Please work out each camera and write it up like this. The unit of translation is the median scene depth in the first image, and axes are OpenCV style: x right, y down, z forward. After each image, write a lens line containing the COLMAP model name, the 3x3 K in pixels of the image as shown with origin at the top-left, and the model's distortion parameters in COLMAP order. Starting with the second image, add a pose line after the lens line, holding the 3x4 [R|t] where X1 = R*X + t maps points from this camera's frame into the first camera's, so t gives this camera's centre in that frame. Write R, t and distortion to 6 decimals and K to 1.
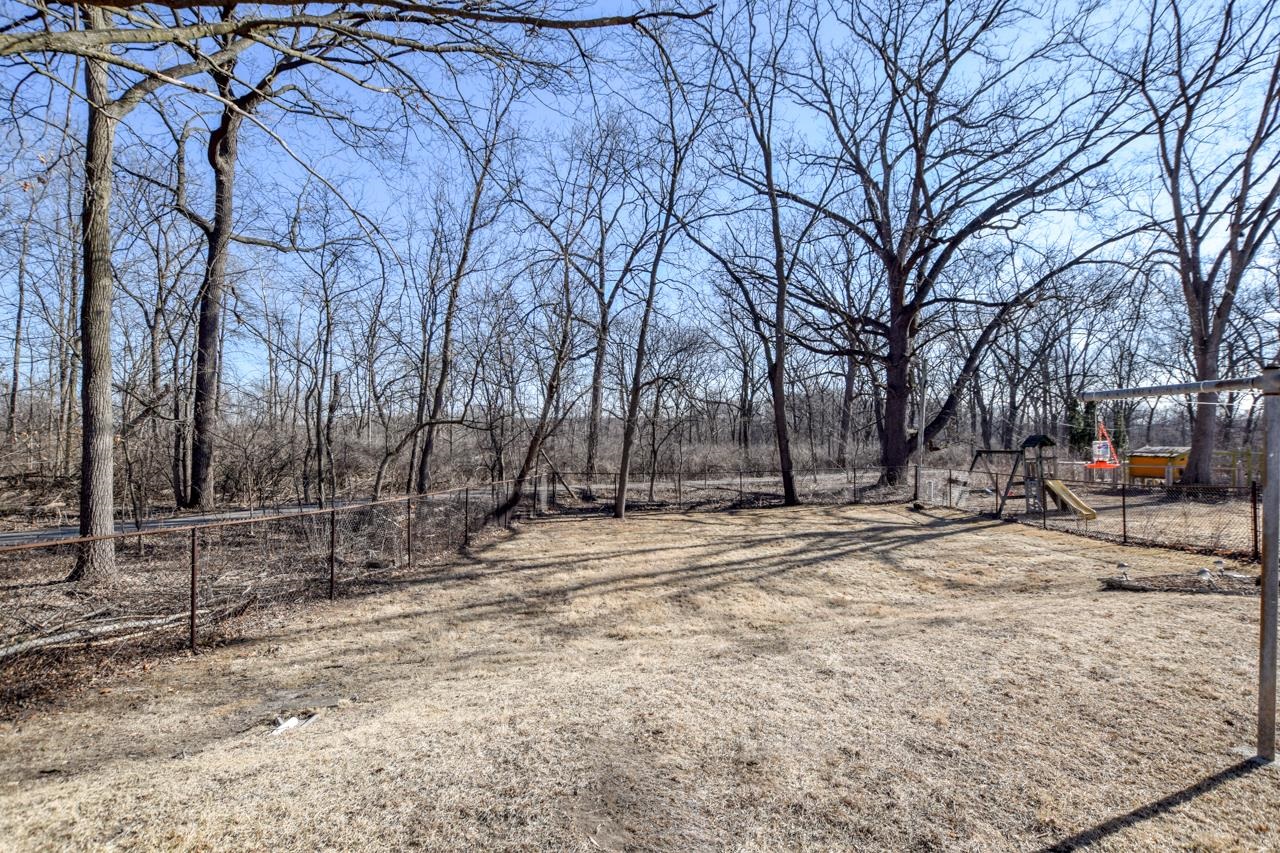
lens RADIAL K [[591.6, 0, 645.4], [0, 591.6, 425.3], [0, 0, 1]] dist [-0.024265, 0.000755]
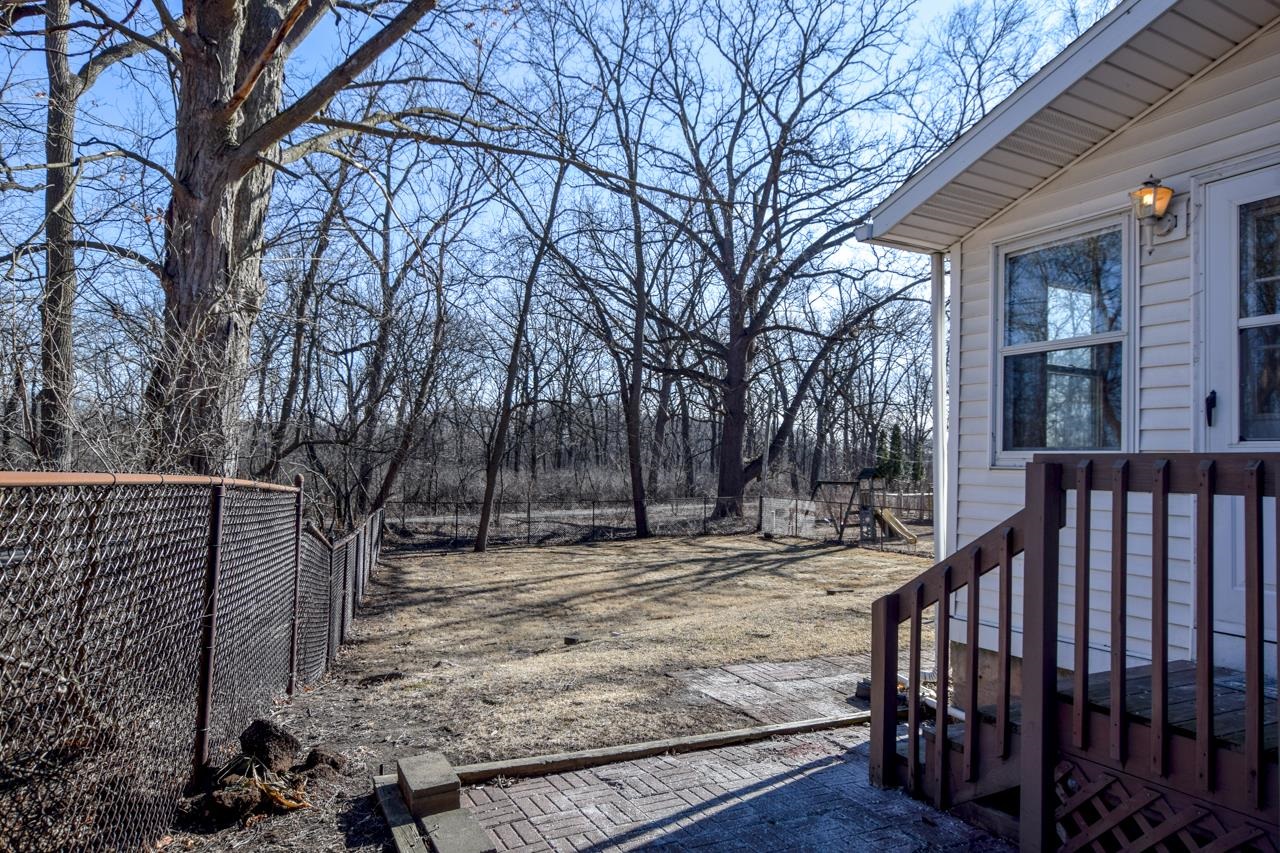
lens RADIAL K [[799.1, 0, 672.3], [0, 799.1, 423.9], [0, 0, 1]] dist [-0.006243, -0.000646]
pose [[0.922109, 0.039844, 0.384873, -0.203413], [-0.029677, 0.999037, -0.032322, -0.004580], [-0.385790, 0.018383, 0.922403, -0.186737]]
